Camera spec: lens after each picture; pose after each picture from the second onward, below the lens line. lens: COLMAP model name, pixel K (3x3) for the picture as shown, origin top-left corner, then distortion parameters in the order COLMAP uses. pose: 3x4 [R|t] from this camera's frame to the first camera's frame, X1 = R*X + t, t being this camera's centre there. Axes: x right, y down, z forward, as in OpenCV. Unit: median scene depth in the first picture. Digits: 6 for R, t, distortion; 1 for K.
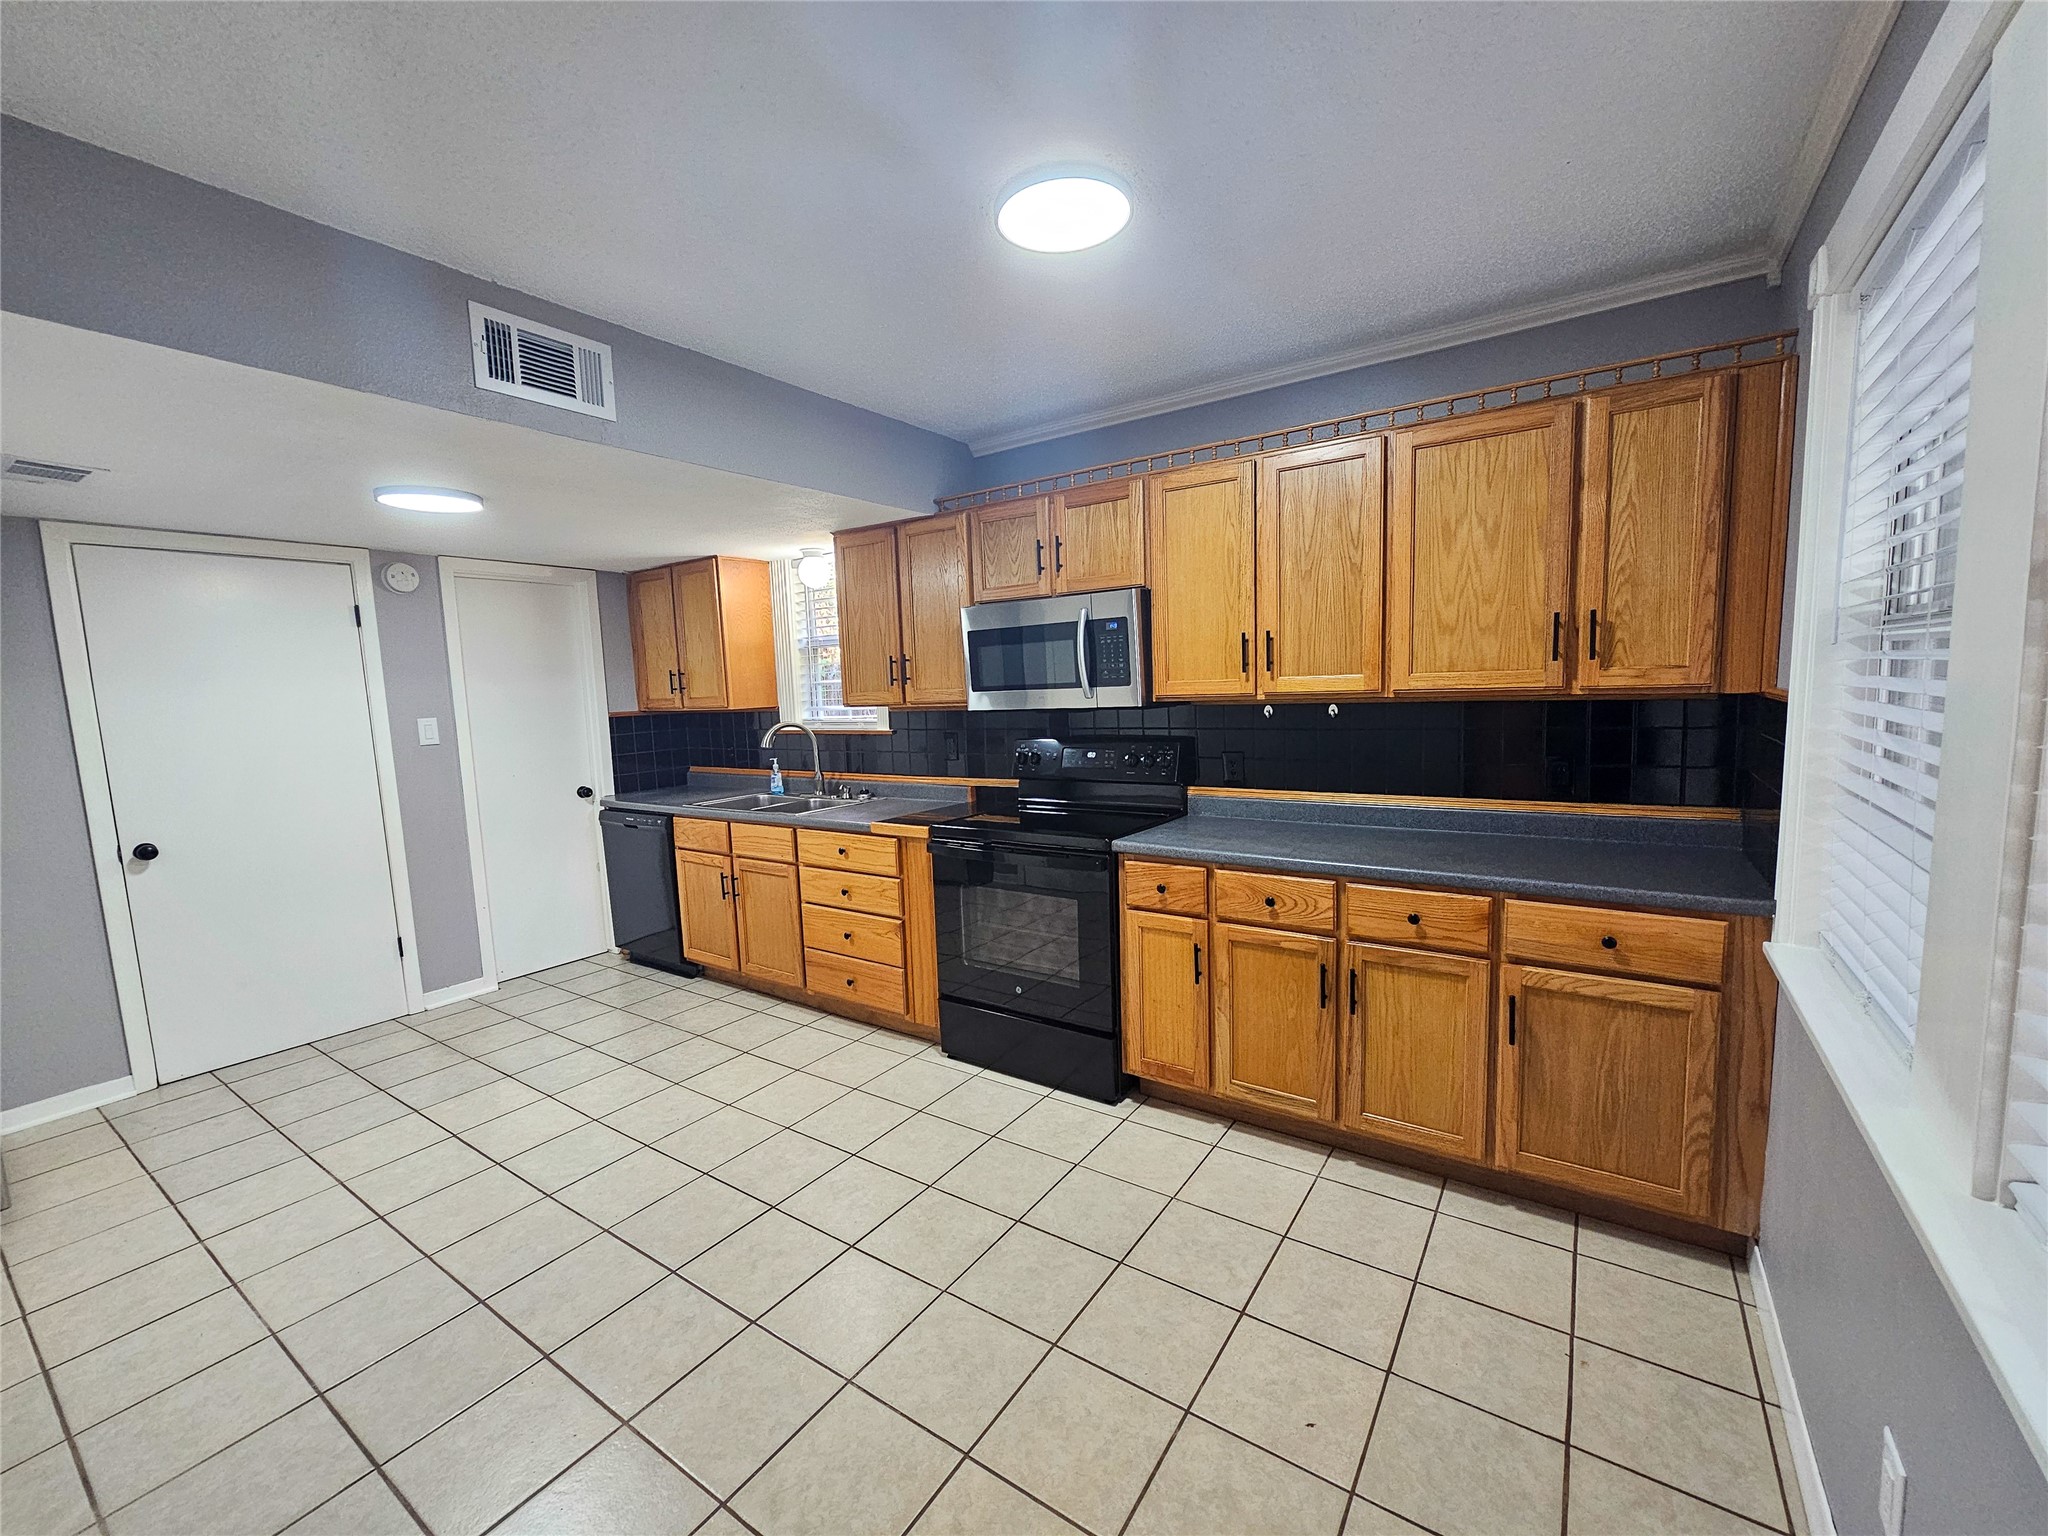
lens RADIAL K [[842.5, 0, 1020.4], [0, 842.5, 780.0], [0, 0, 1]] dist [-0.006226, -0.000229]
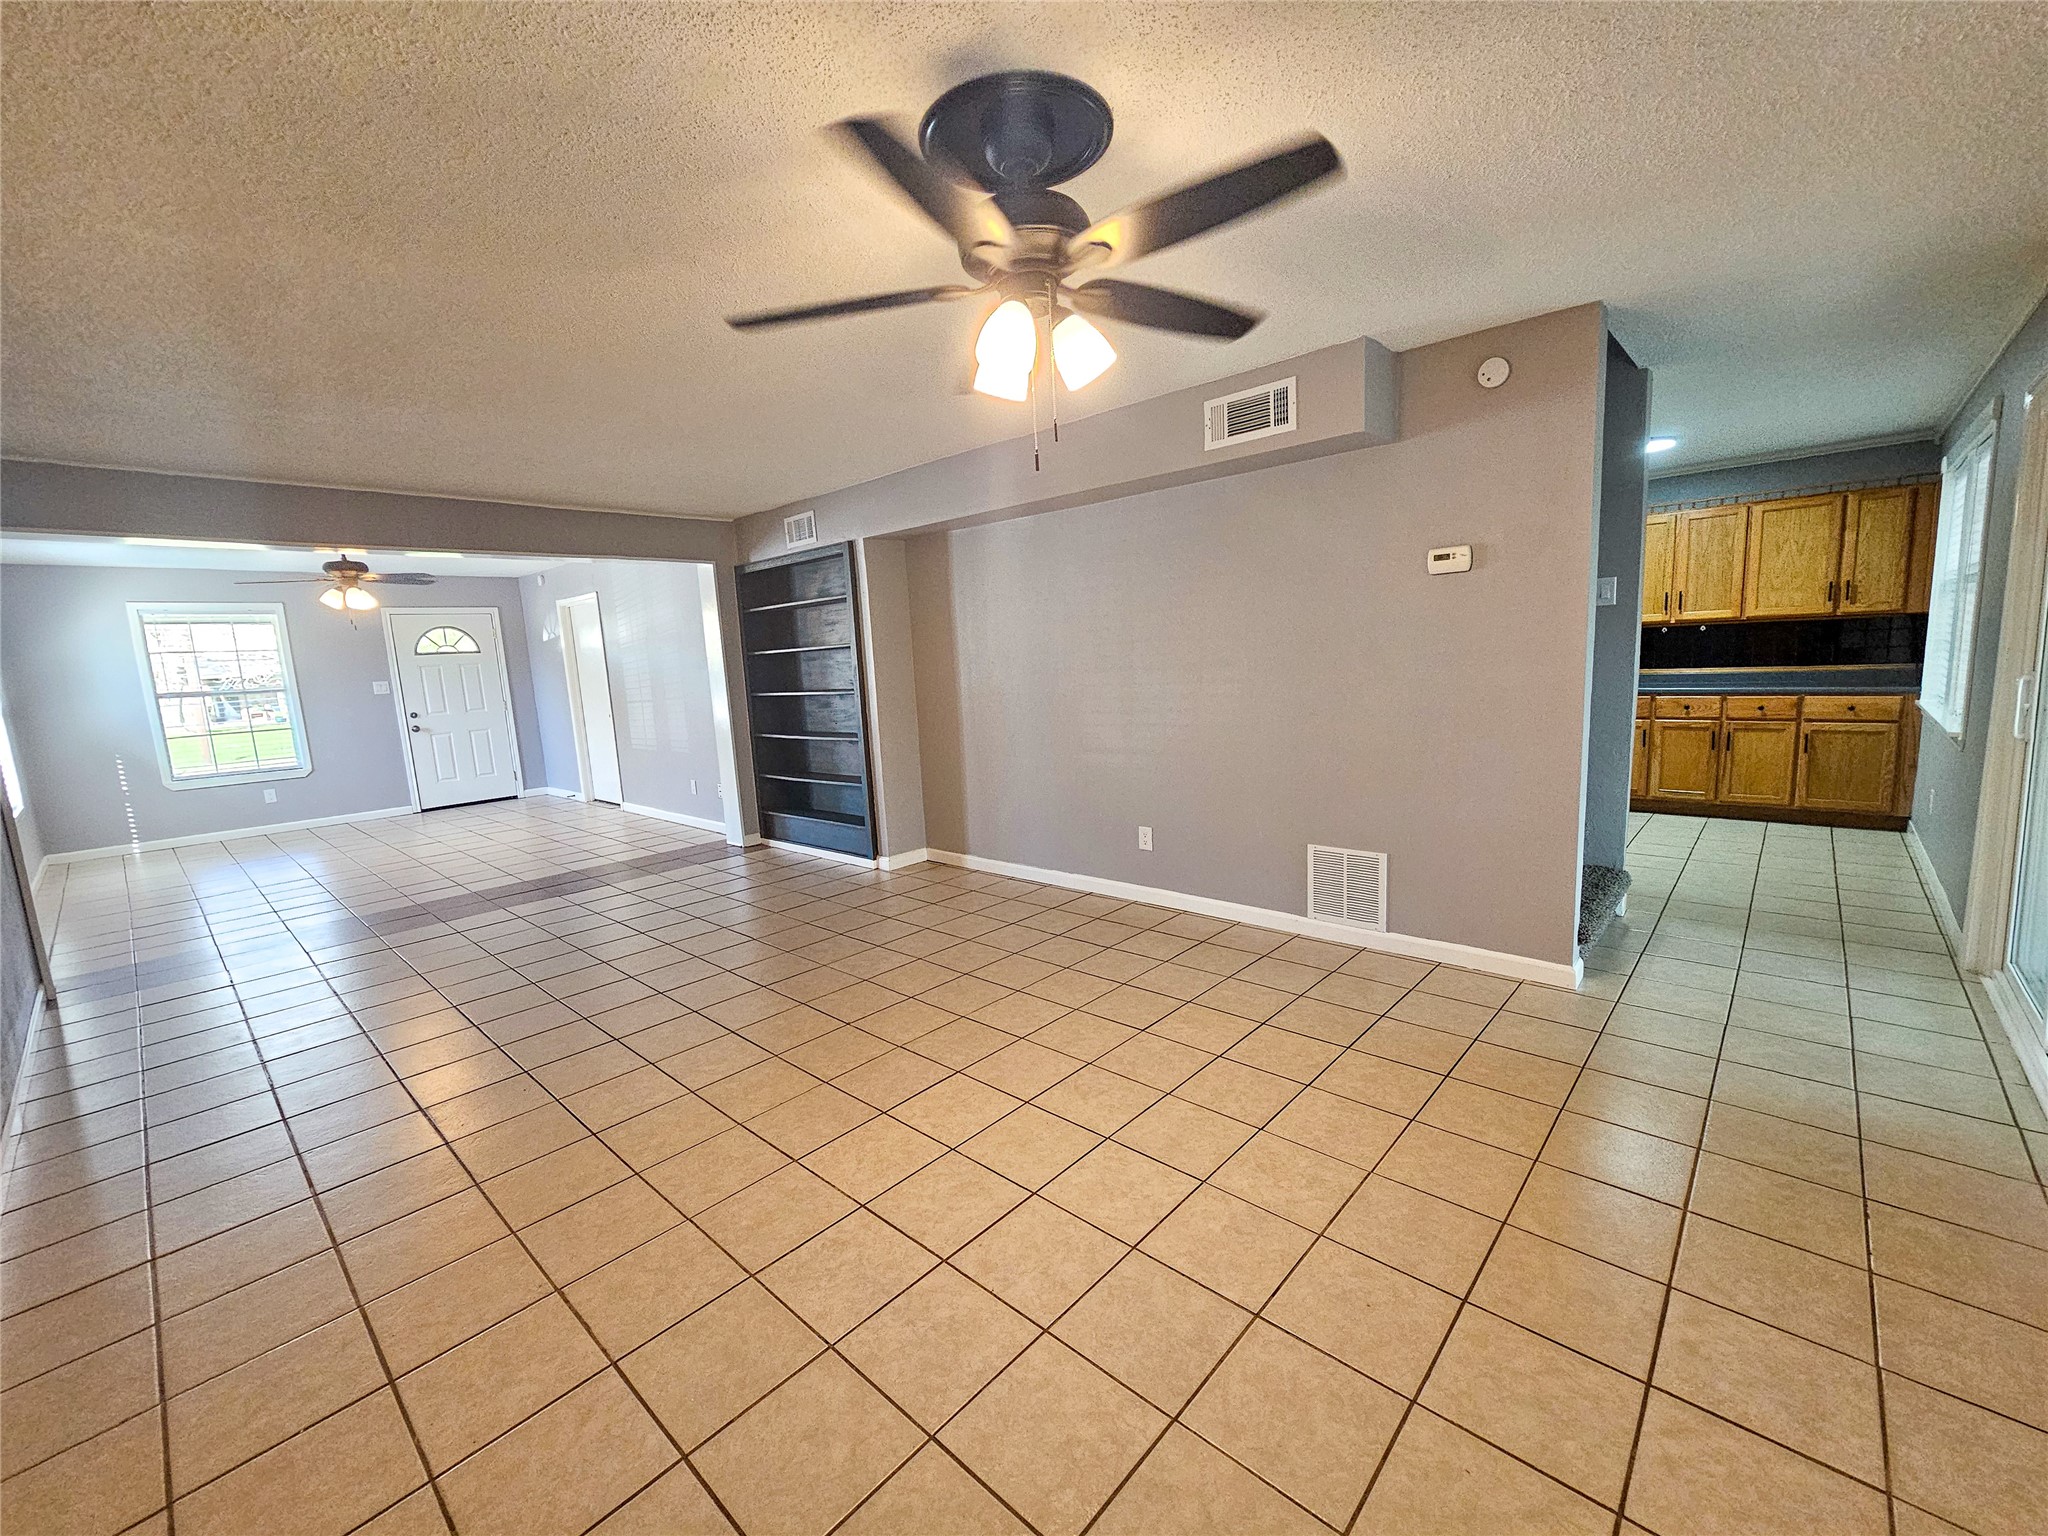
lens RADIAL K [[844.0, 0, 1026.8], [0, 844.0, 774.7], [0, 0, 1]] dist [-0.000273, 0.000075]
pose [[0.989365, 0.006415, -0.145310, -1.297256], [-0.000694, 0.999224, 0.039388, 0.263419], [0.145450, -0.038868, 0.988602, -1.763461]]
